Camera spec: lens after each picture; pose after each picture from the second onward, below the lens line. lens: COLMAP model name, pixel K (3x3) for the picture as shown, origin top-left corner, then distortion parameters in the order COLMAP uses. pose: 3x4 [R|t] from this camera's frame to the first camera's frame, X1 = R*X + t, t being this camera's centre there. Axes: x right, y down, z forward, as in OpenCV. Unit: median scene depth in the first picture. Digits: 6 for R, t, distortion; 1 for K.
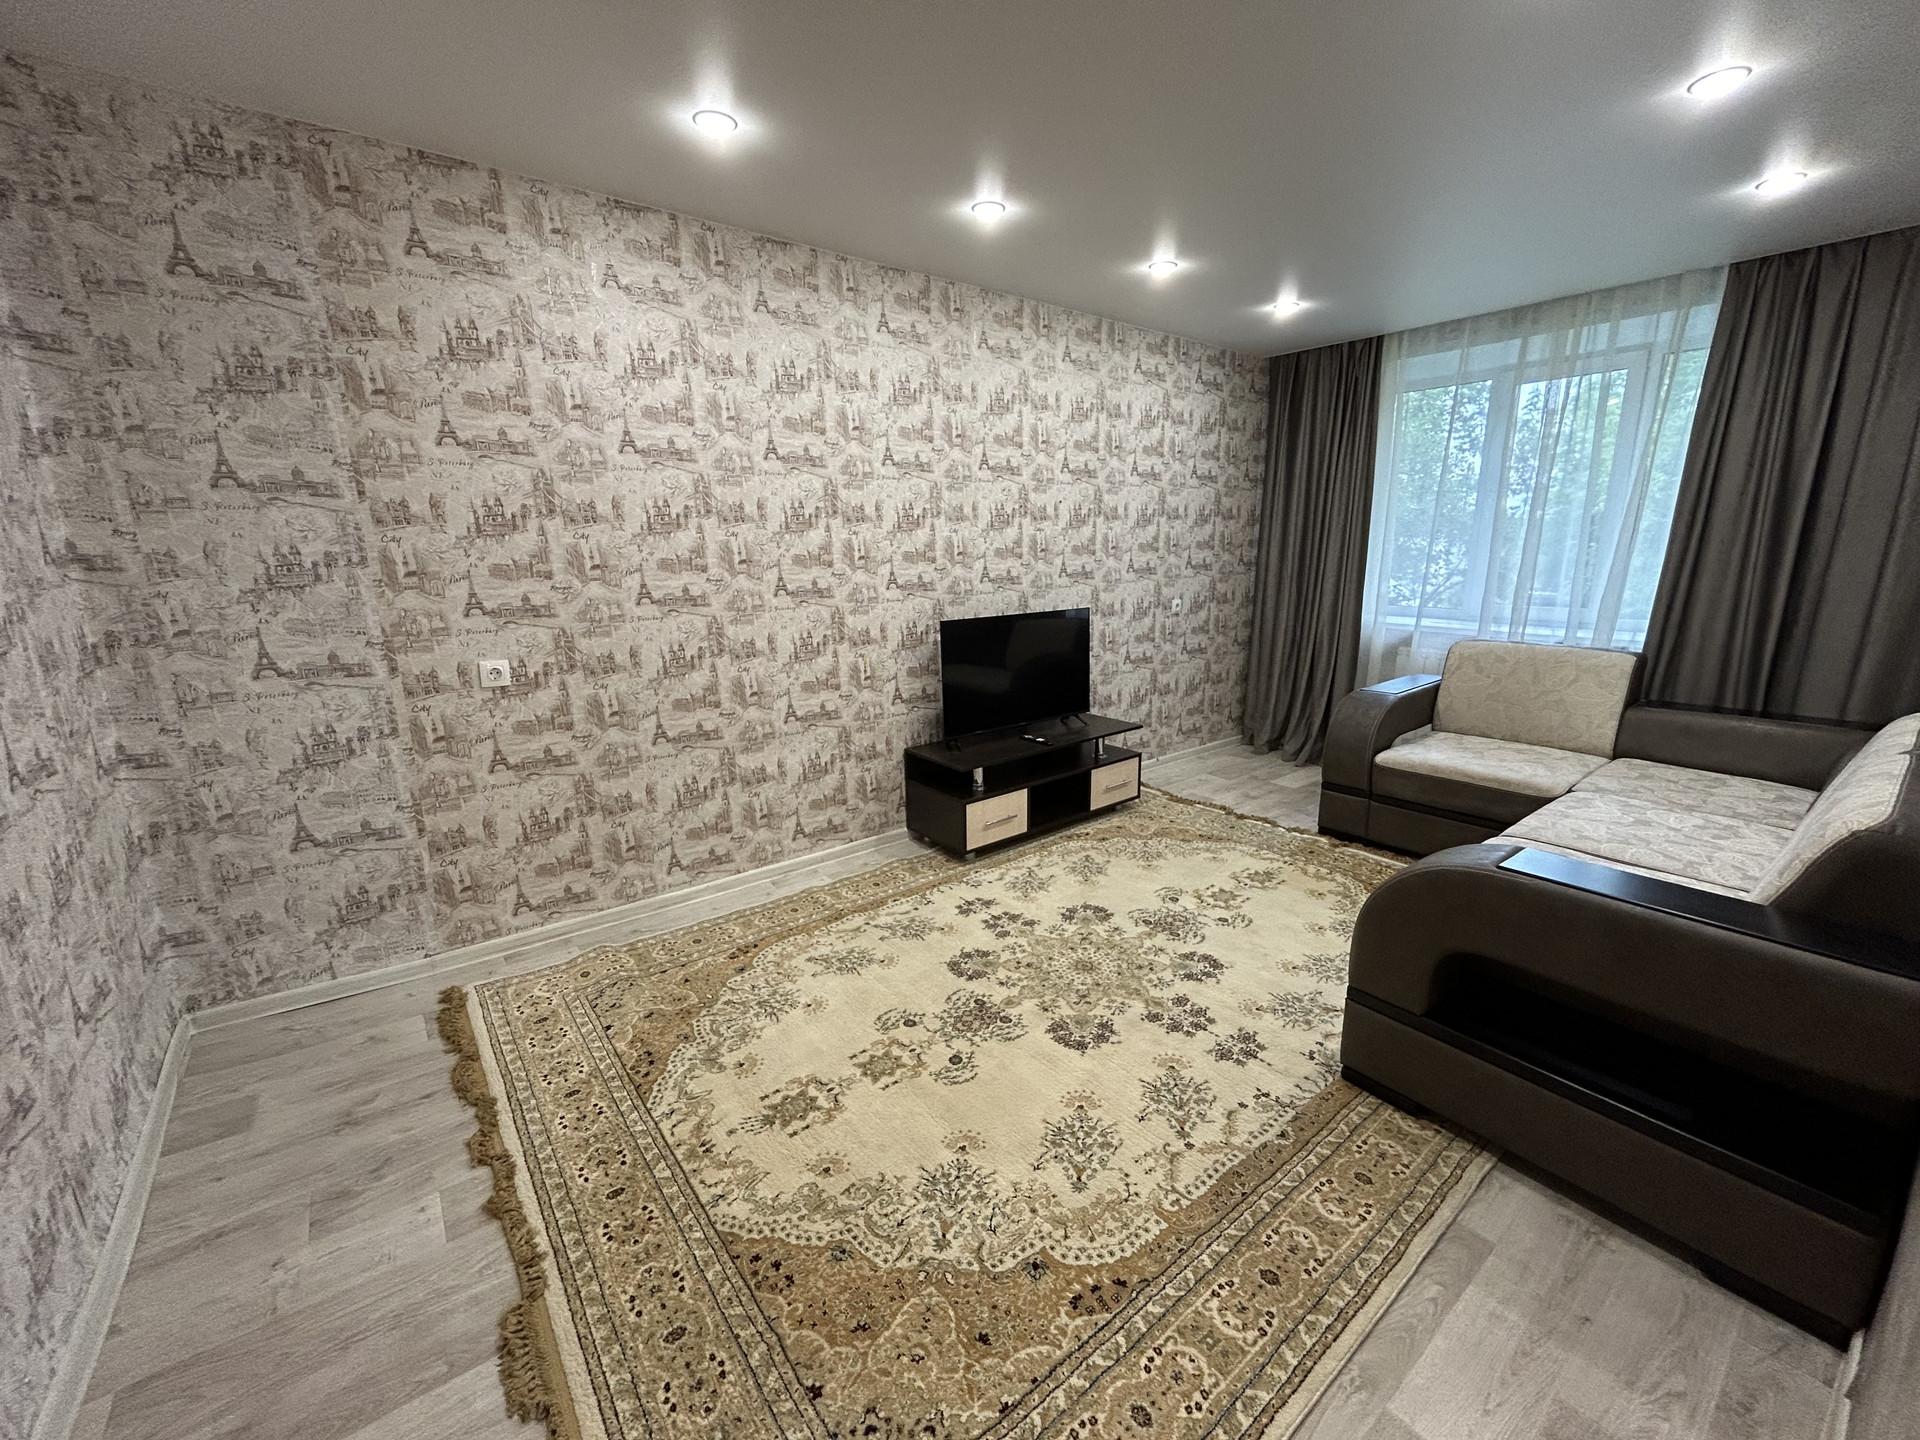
lens RADIAL K [[778.9, 0, 950.6], [0, 778.9, 722.8], [0, 0, 1]] dist [-0.003238, 0.001015]
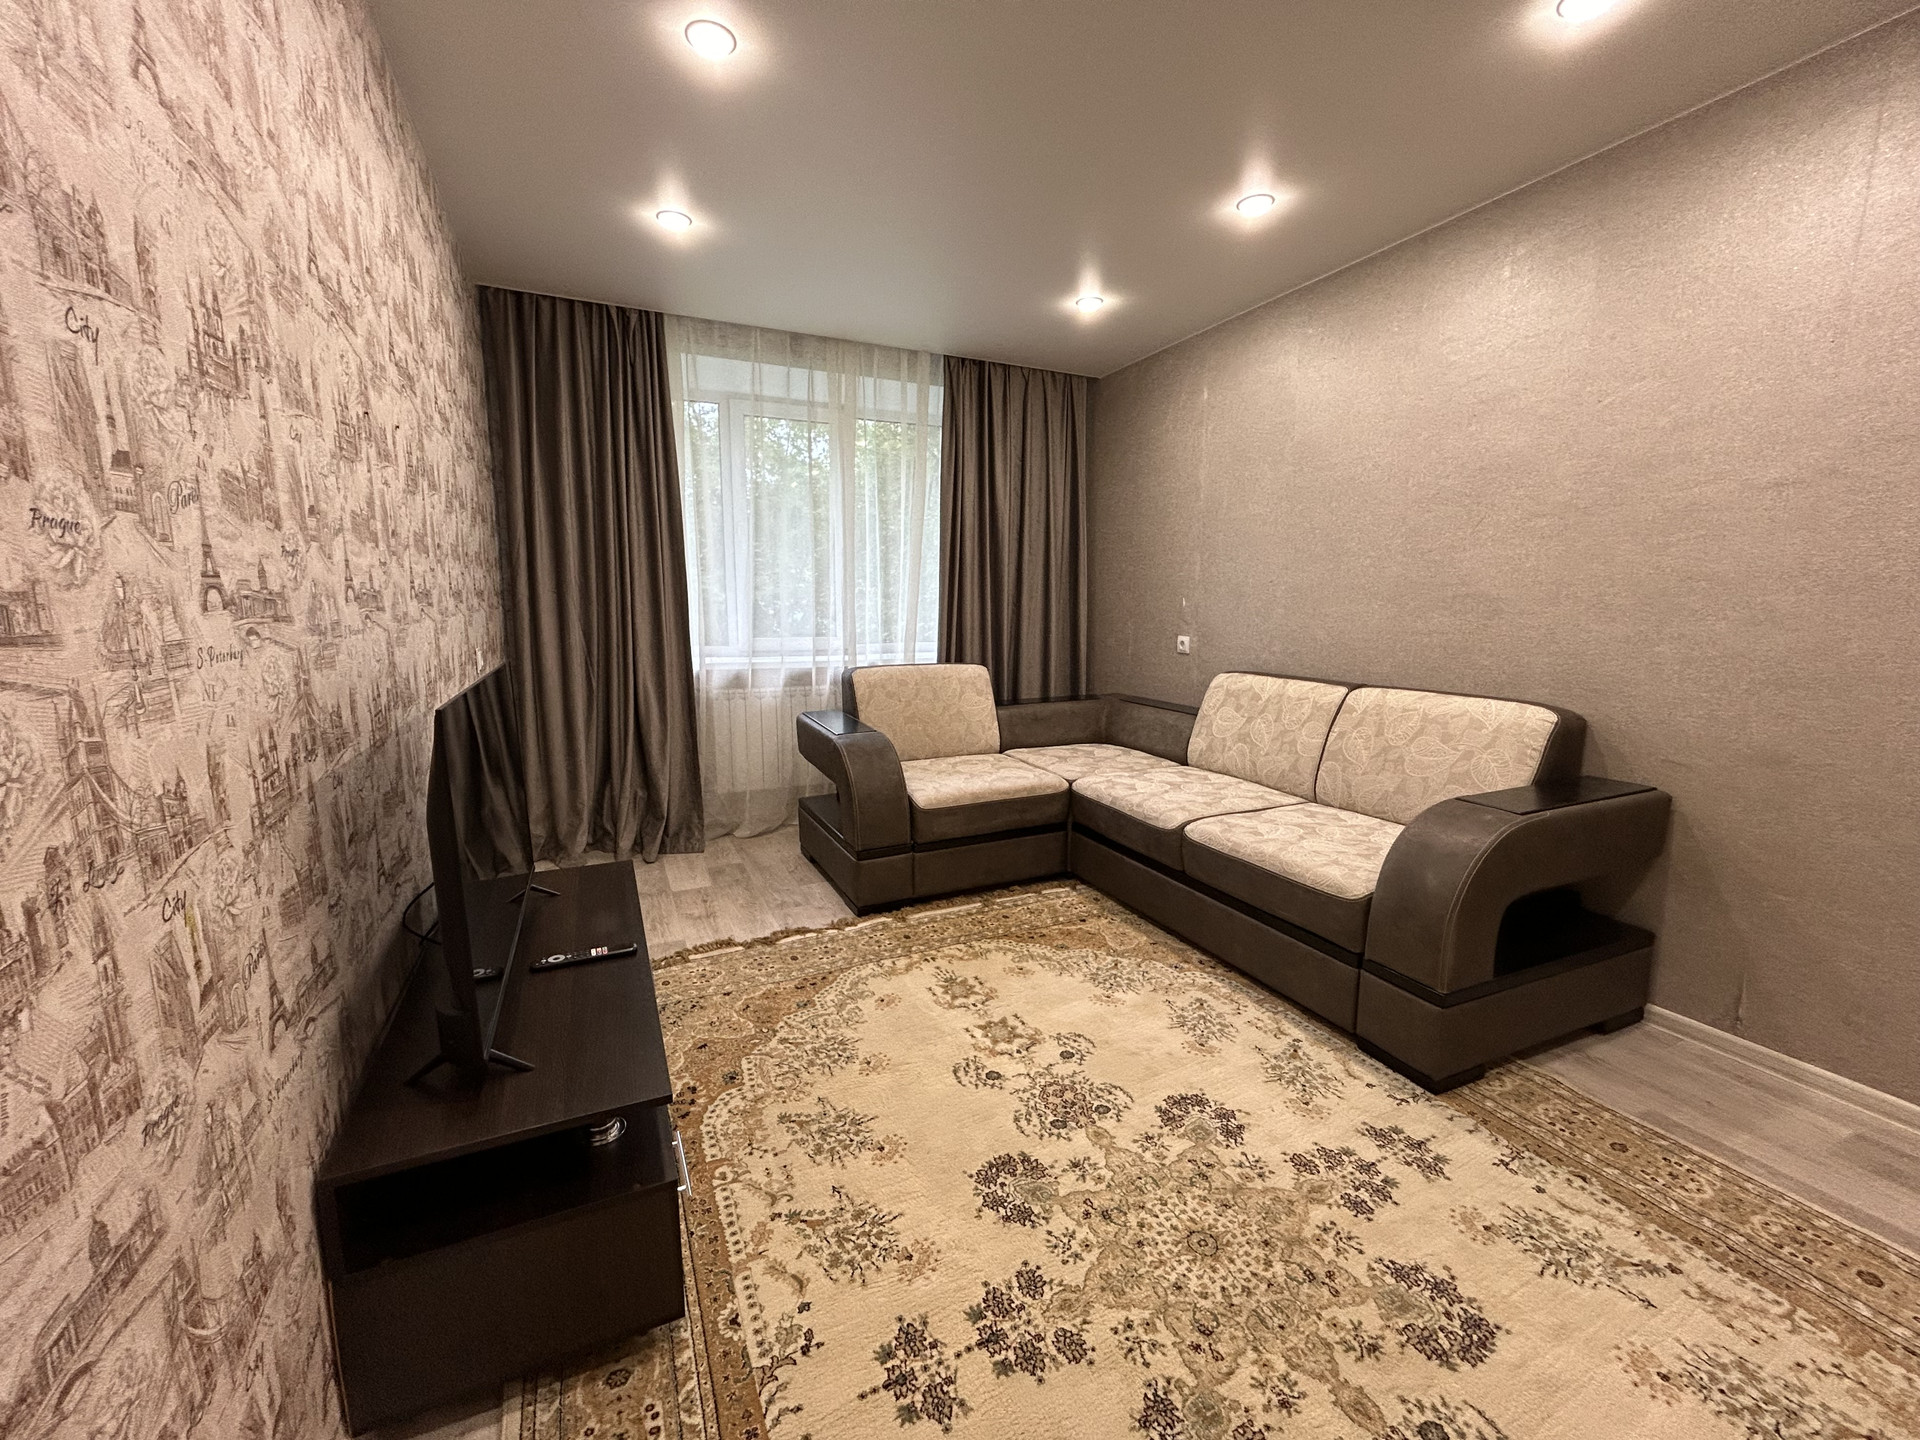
lens RADIAL K [[778.9, 0, 962.3], [0, 778.9, 723.2], [0, 0, 1]] dist [-0.003238, 0.001015]
pose [[0.213639, -0.135540, 0.967464, -0.309798], [0.213228, 0.972920, 0.089219, -0.123462], [-0.953358, 0.187230, 0.236754, 0.827683]]
